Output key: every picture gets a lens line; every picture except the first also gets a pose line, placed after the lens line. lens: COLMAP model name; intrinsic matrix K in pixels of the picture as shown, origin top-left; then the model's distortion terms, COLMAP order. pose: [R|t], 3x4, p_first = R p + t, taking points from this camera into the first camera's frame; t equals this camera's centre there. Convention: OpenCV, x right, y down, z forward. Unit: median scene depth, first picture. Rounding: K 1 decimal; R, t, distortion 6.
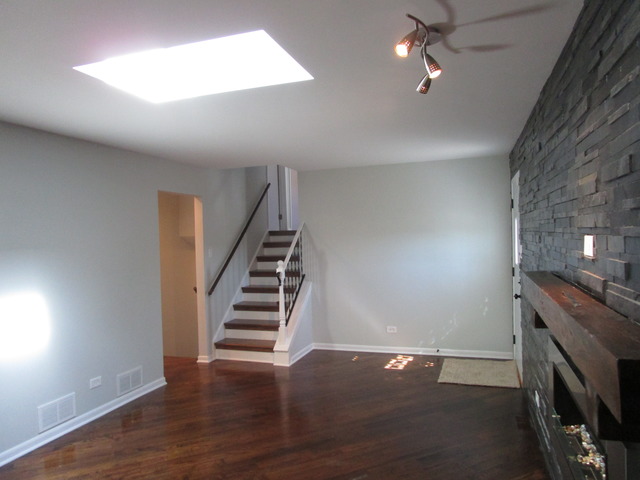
lens RADIAL K [[456.9, 0, 320.4], [0, 456.9, 240.0], [0, 0, 1]] dist [-0.024488, 0.004380]
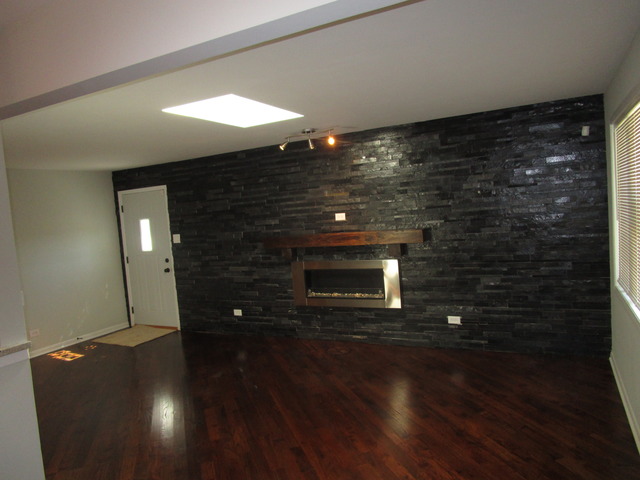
lens RADIAL K [[456.9, 0, 318.5], [0, 456.9, 240.6], [0, 0, 1]] dist [-0.024488, 0.004380]
pose [[0.154498, -0.051850, 0.986632, -0.771890], [0.088831, 0.995306, 0.038396, 0.012523], [-0.983992, 0.081712, 0.158379, 0.227901]]
